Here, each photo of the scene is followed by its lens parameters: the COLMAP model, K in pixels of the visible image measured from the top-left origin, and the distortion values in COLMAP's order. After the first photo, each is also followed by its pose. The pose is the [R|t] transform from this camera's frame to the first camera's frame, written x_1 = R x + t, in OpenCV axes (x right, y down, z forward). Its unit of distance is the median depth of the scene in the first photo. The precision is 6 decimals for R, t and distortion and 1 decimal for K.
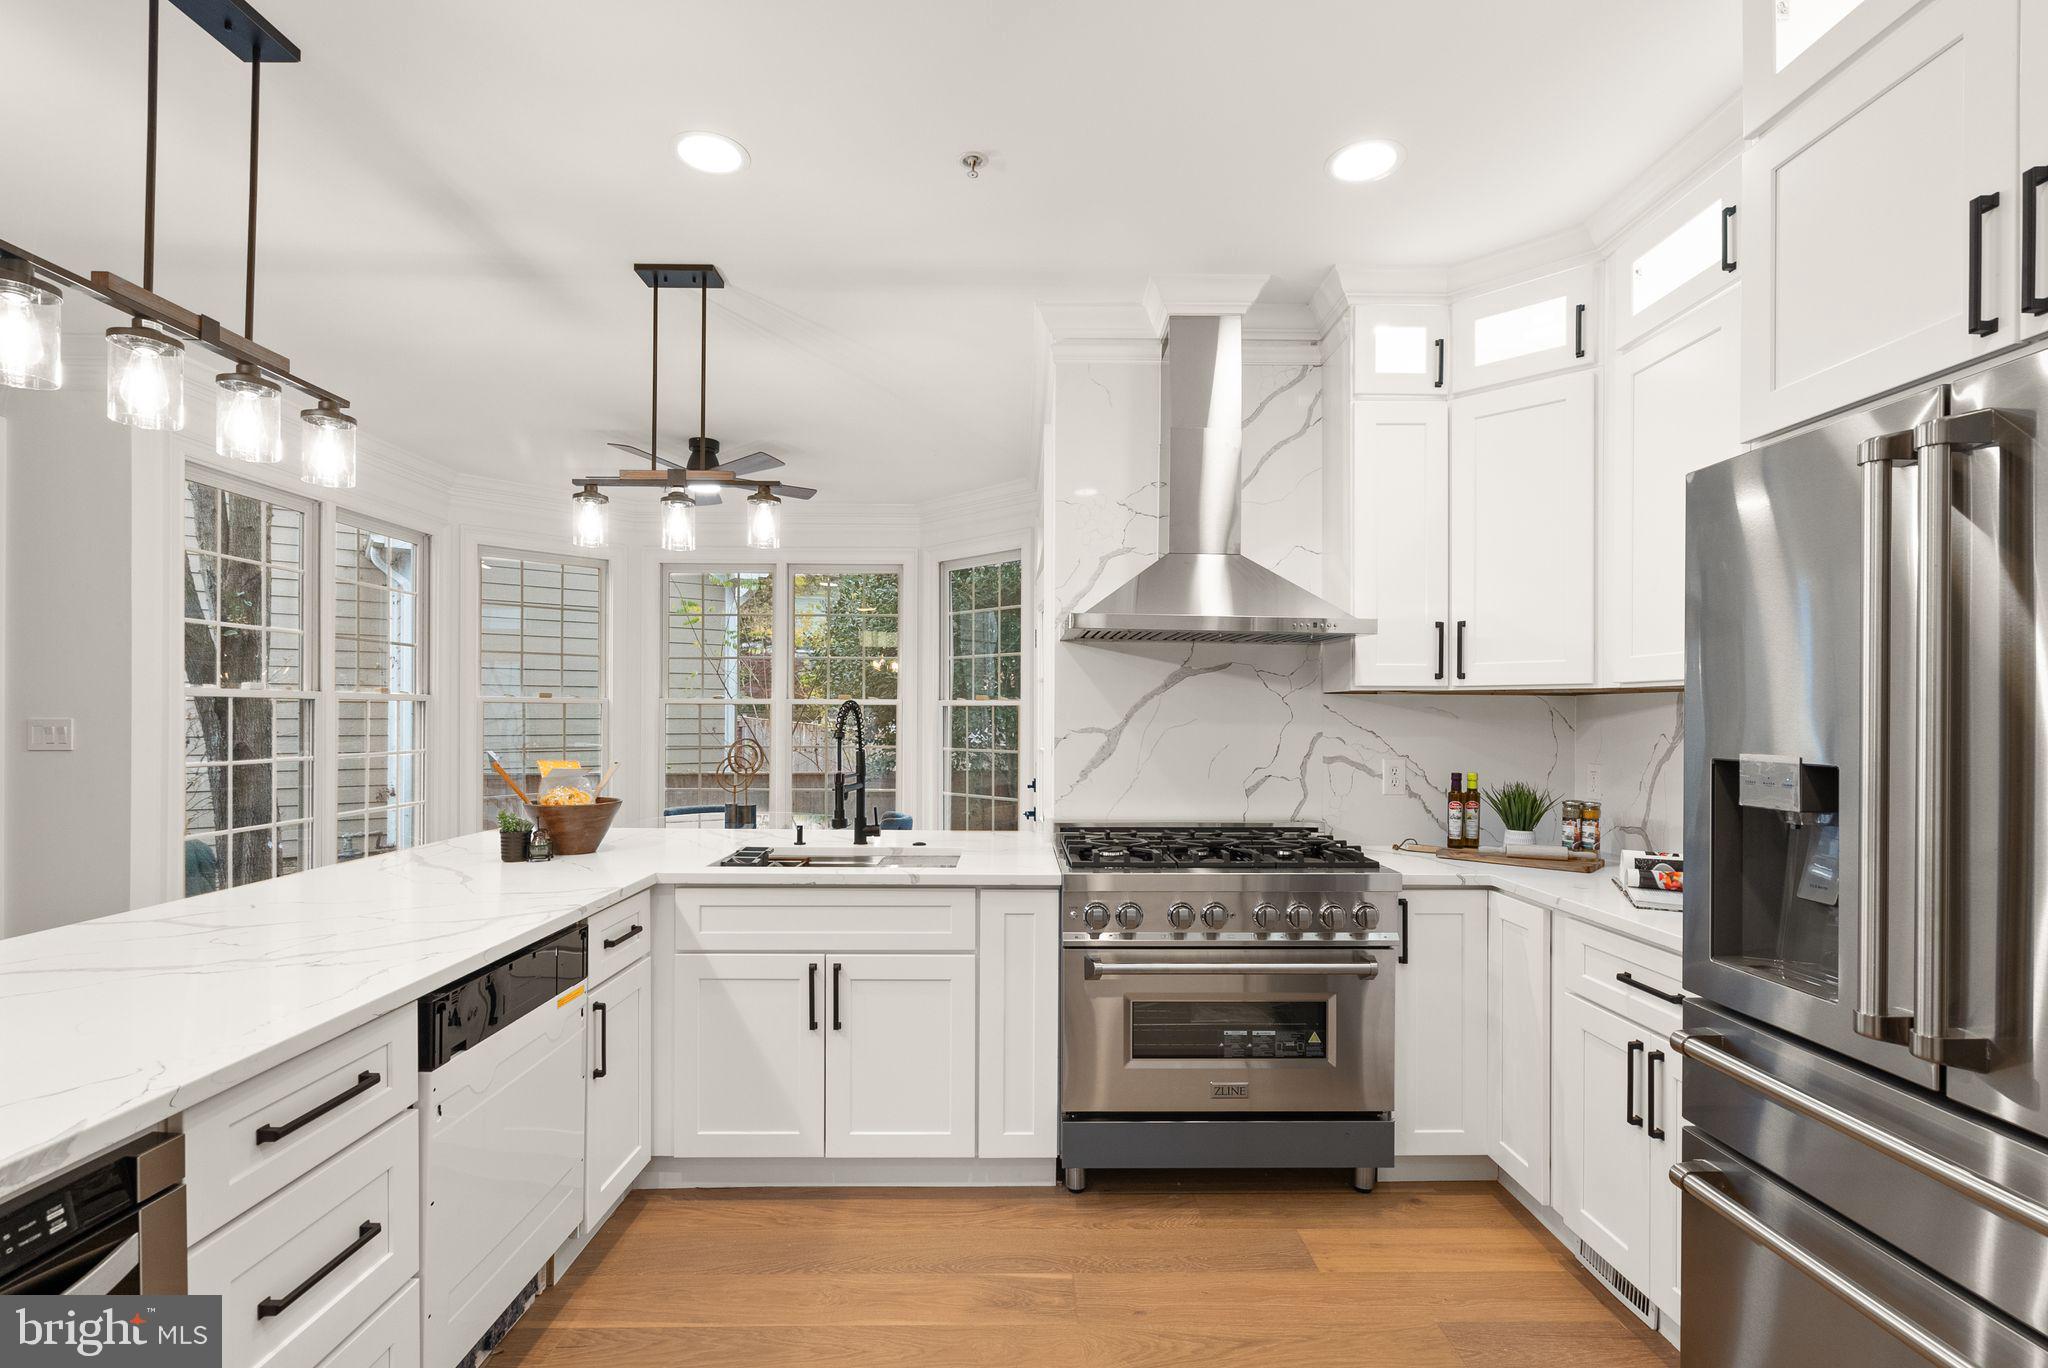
lens RADIAL K [[958.3, 0, 1021.3], [0, 958.3, 711.4], [0, 0, 1]] dist [-0.000523, 0.000682]
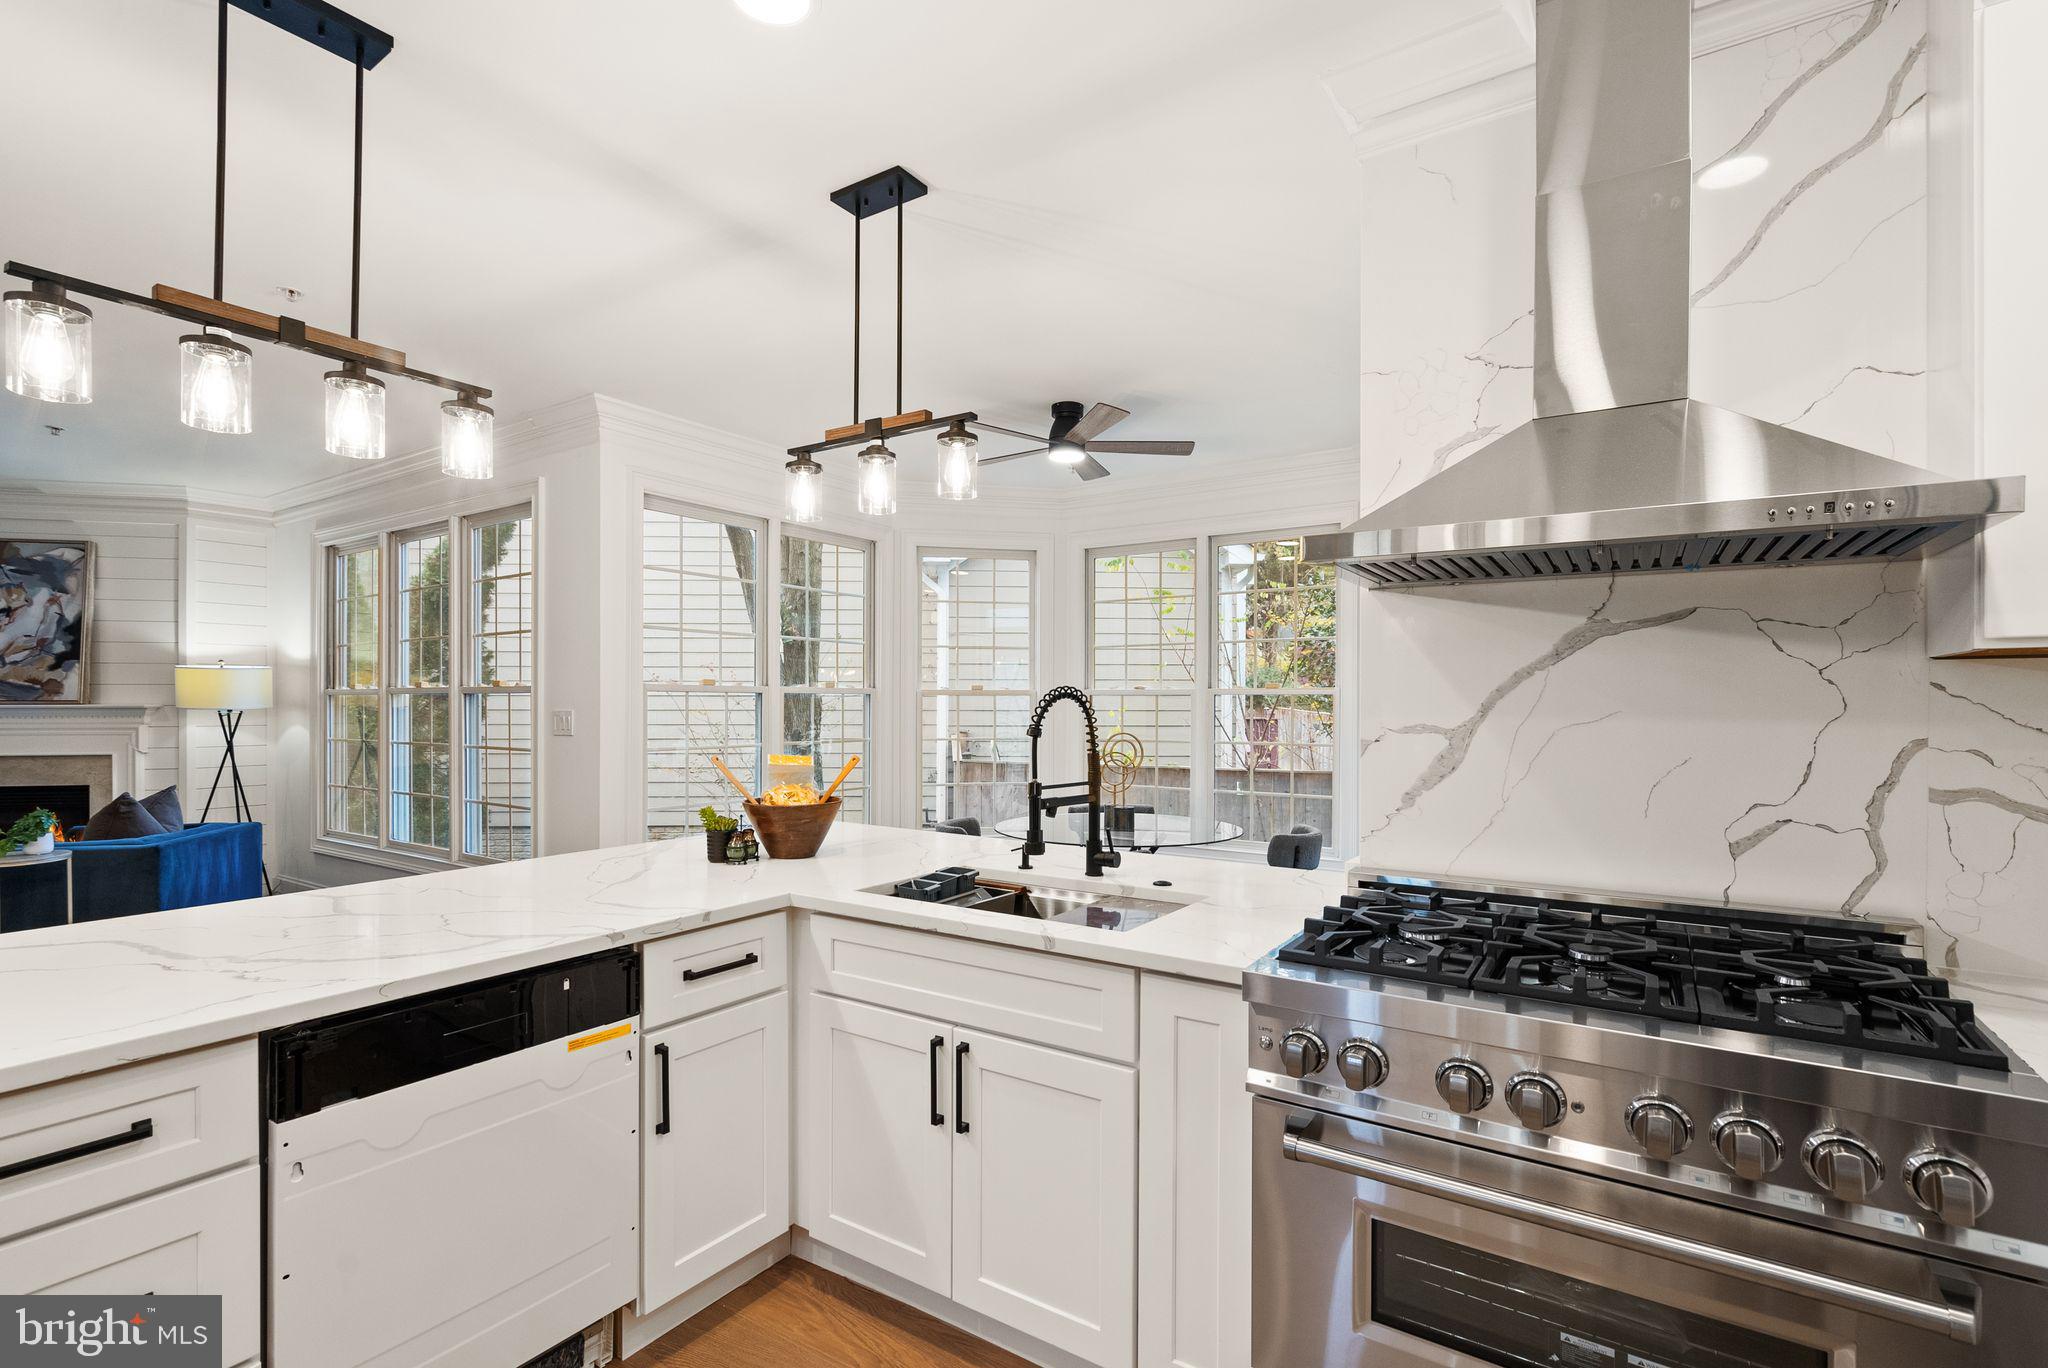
lens RADIAL K [[947.8, 0, 1012.1], [0, 947.8, 704.9], [0, 0, 1]] dist [-0.000561, 0.000239]
pose [[0.824024, -0.002997, -0.566547, 0.248026], [0.004335, 0.999990, 0.001015, 0.002543], [0.566538, -0.003292, 0.824029, 0.414002]]
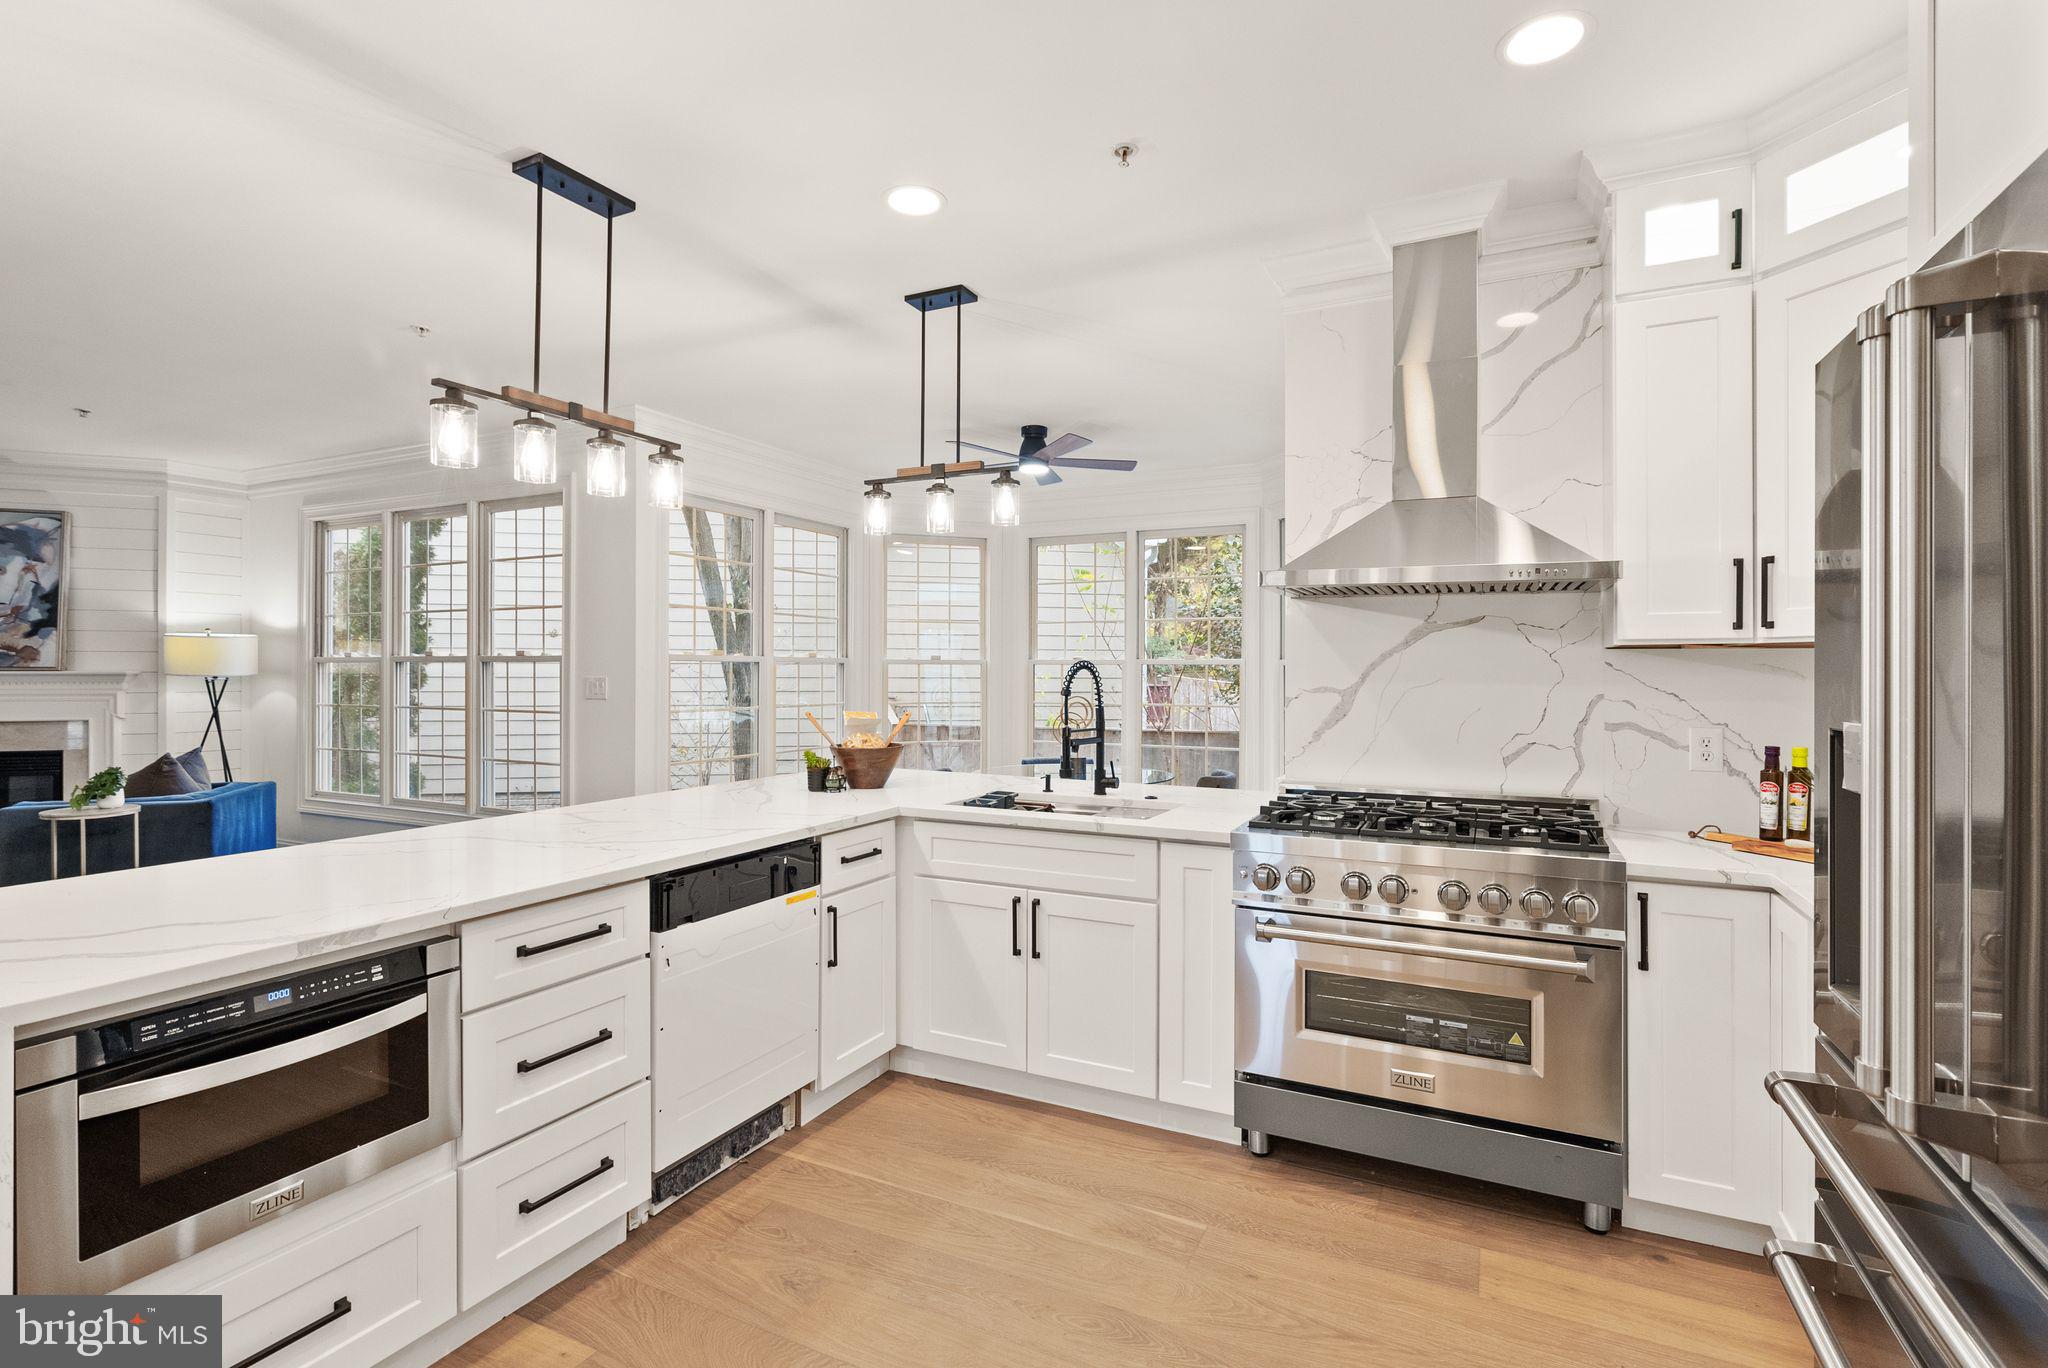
lens RADIAL K [[959.9, 0, 1019.3], [0, 959.9, 666.5], [0, 0, 1]] dist [-0.000357, 0.001592]
pose [[0.890337, -0.004359, -0.455281, 0.291789], [0.002378, 0.999985, -0.004922, 0.000264], [0.455296, 0.003300, 0.890334, 0.002654]]
